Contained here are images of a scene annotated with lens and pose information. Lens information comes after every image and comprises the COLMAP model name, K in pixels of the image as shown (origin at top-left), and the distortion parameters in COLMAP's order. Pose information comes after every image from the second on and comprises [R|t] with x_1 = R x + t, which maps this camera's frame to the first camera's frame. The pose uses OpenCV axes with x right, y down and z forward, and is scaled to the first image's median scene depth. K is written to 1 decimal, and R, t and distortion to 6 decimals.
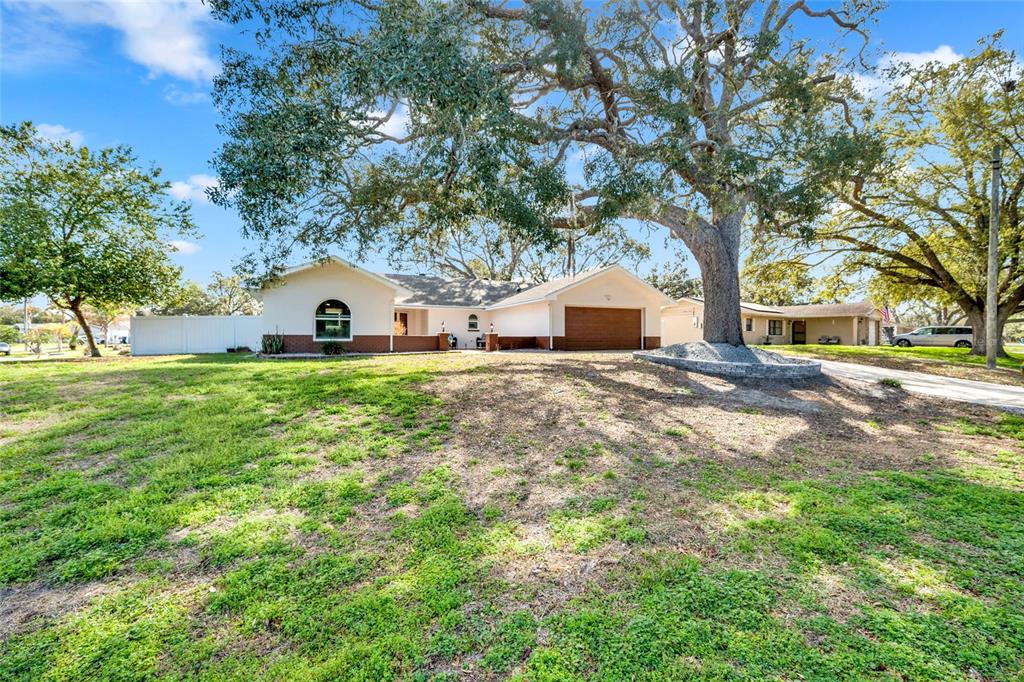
lens RADIAL K [[421.3, 0, 512.0], [0, 421.3, 341.0], [0, 0, 1]] dist [0.001021, 0.000074]
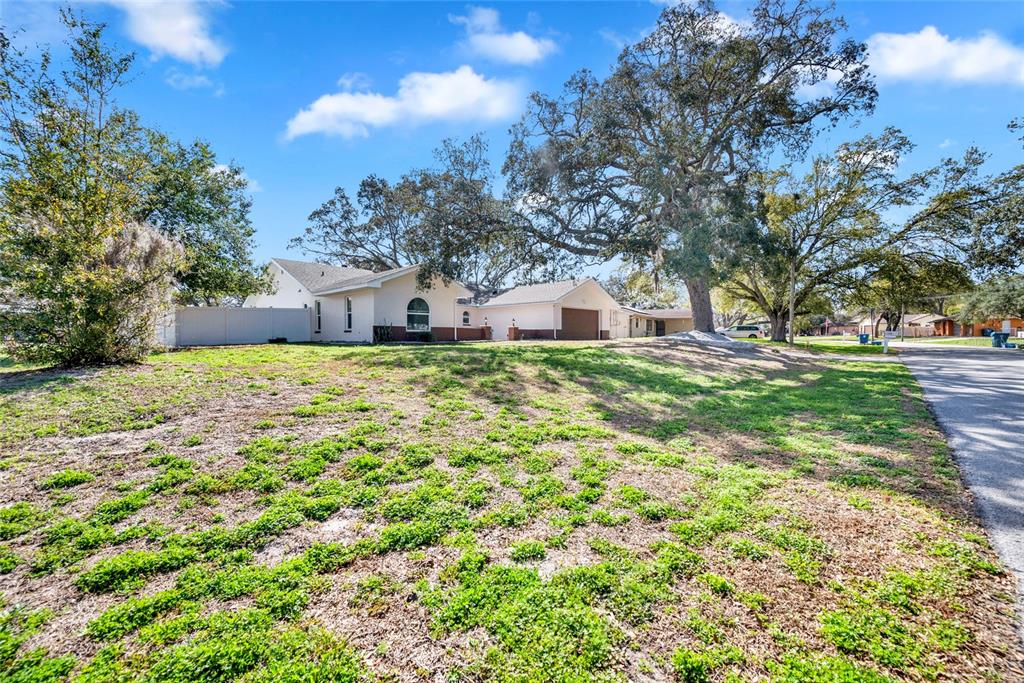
lens RADIAL K [[421.3, 0, 512.0], [0, 421.3, 341.5], [0, 0, 1]] dist [0.001021, 0.000074]
pose [[0.927555, -0.004688, 0.373656, -0.476648], [0.001880, 0.999967, 0.007880, 0.015326], [-0.373681, -0.006607, 0.927534, -0.179392]]
